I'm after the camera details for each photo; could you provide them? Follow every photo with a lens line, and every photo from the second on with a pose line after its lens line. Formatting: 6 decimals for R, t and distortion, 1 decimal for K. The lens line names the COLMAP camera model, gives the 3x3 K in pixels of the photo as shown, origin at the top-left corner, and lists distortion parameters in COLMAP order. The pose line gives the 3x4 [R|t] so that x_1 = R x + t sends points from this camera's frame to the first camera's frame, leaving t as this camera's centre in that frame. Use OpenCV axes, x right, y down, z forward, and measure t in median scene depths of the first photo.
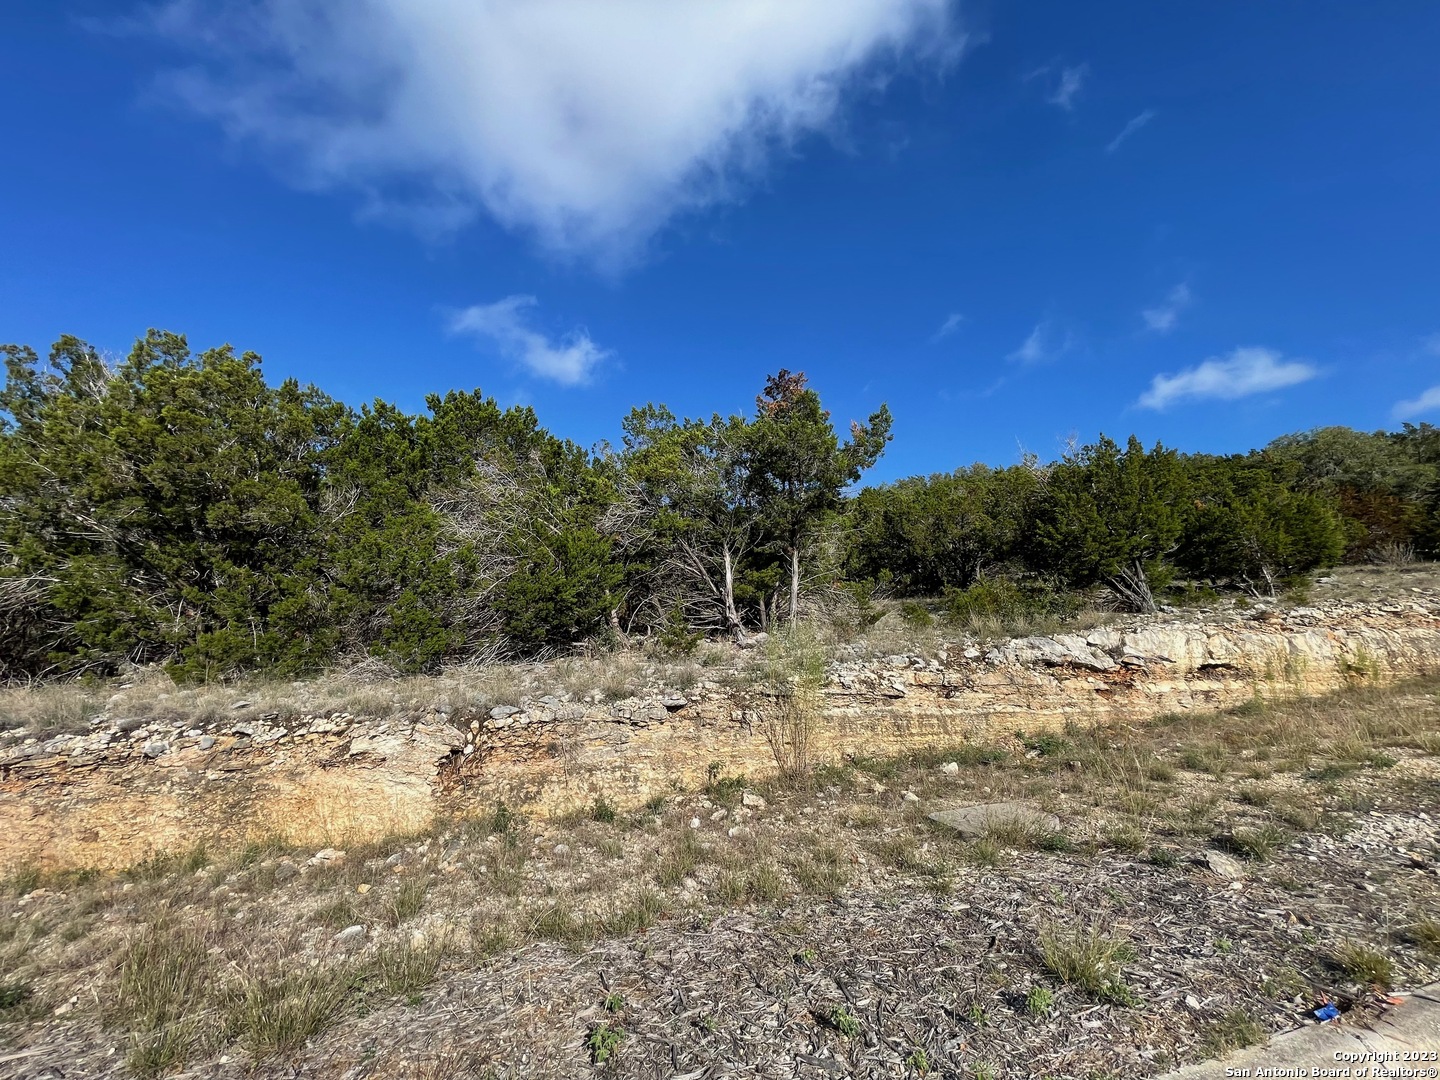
lens RADIAL K [[571.6, 0, 715.7], [0, 571.6, 538.1], [0, 0, 1]] dist [-0.001748, -0.000217]
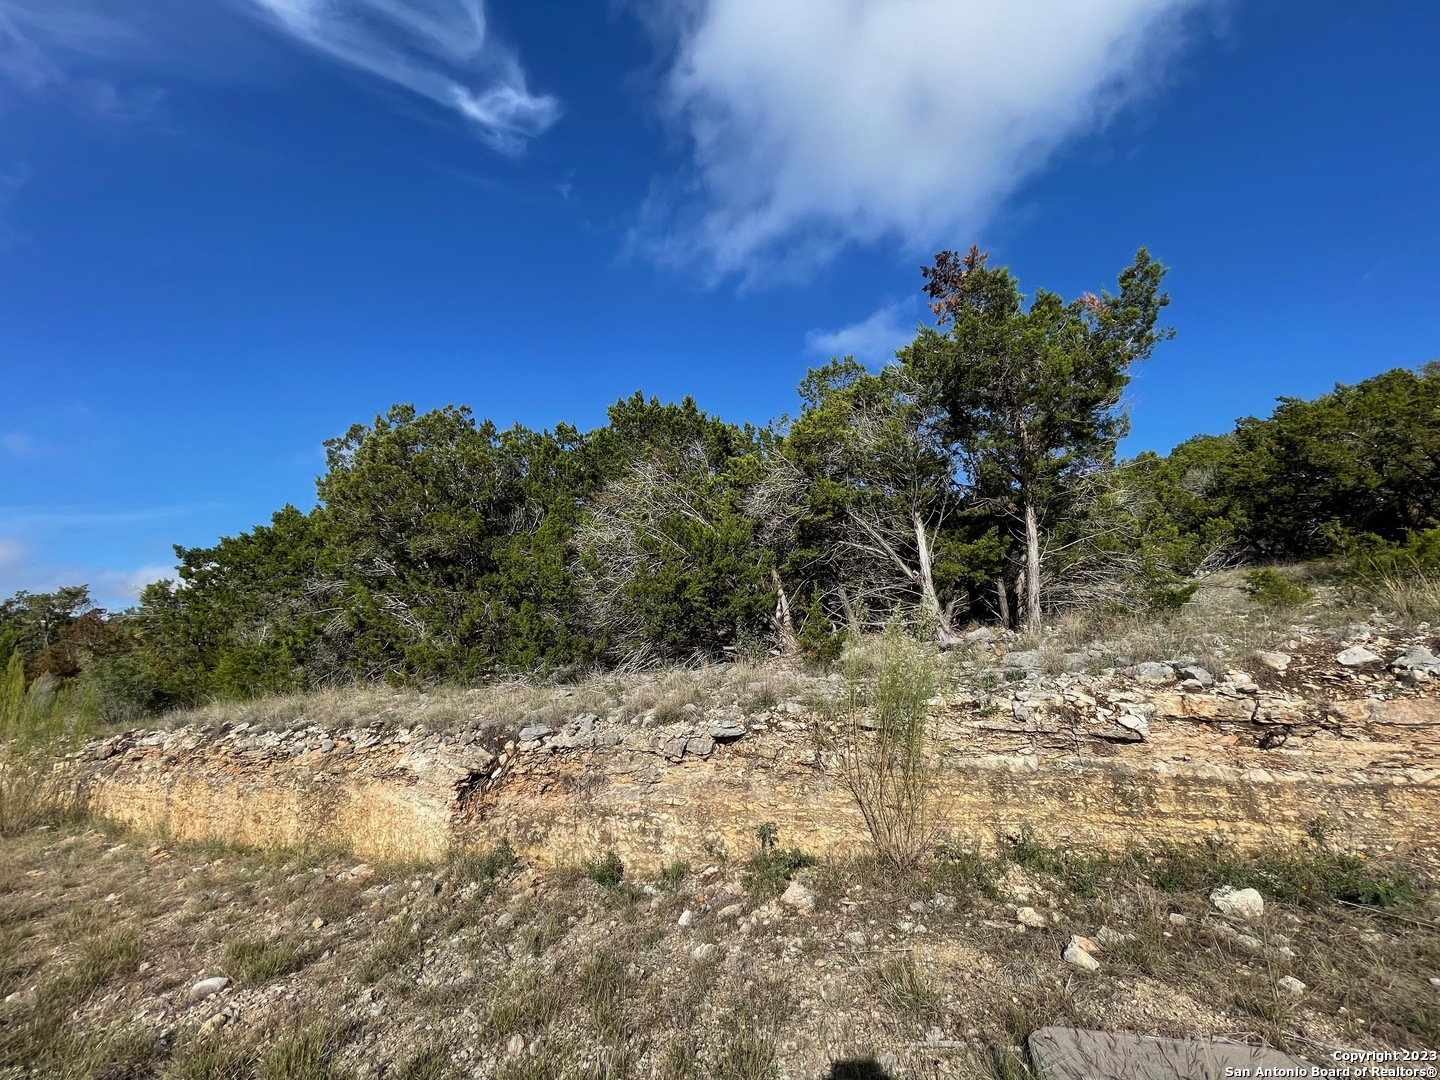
lens RADIAL K [[566.1, 0, 748.3], [0, 566.1, 540.4], [0, 0, 1]] dist [-0.002930, 0.000171]
pose [[0.846134, -0.112915, -0.520873, 0.299333], [0.118319, 0.992709, -0.022995, 0.053843], [0.519672, -0.042172, 0.853325, 0.339560]]
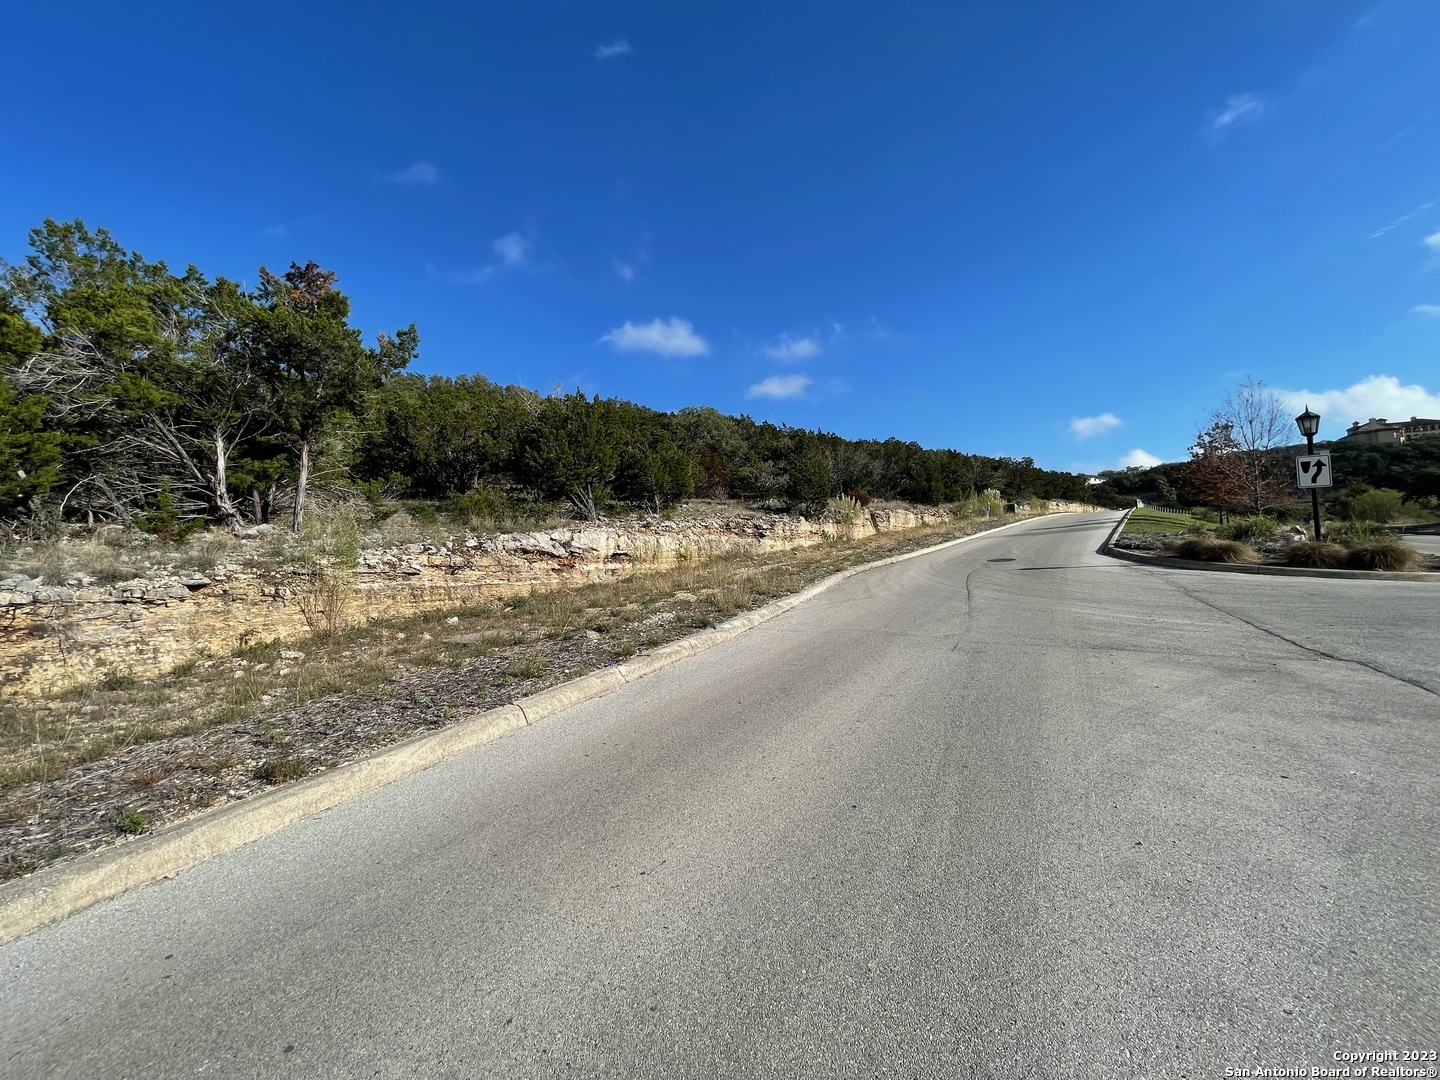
lens RADIAL K [[571.6, 0, 715.7], [0, 571.6, 538.1], [0, 0, 1]] dist [-0.001748, -0.000217]
pose [[0.664946, 0.017308, 0.746691, -0.185380], [-0.138216, 0.985316, 0.100246, -0.023982], [-0.733991, -0.169863, 0.657574, -0.316434]]
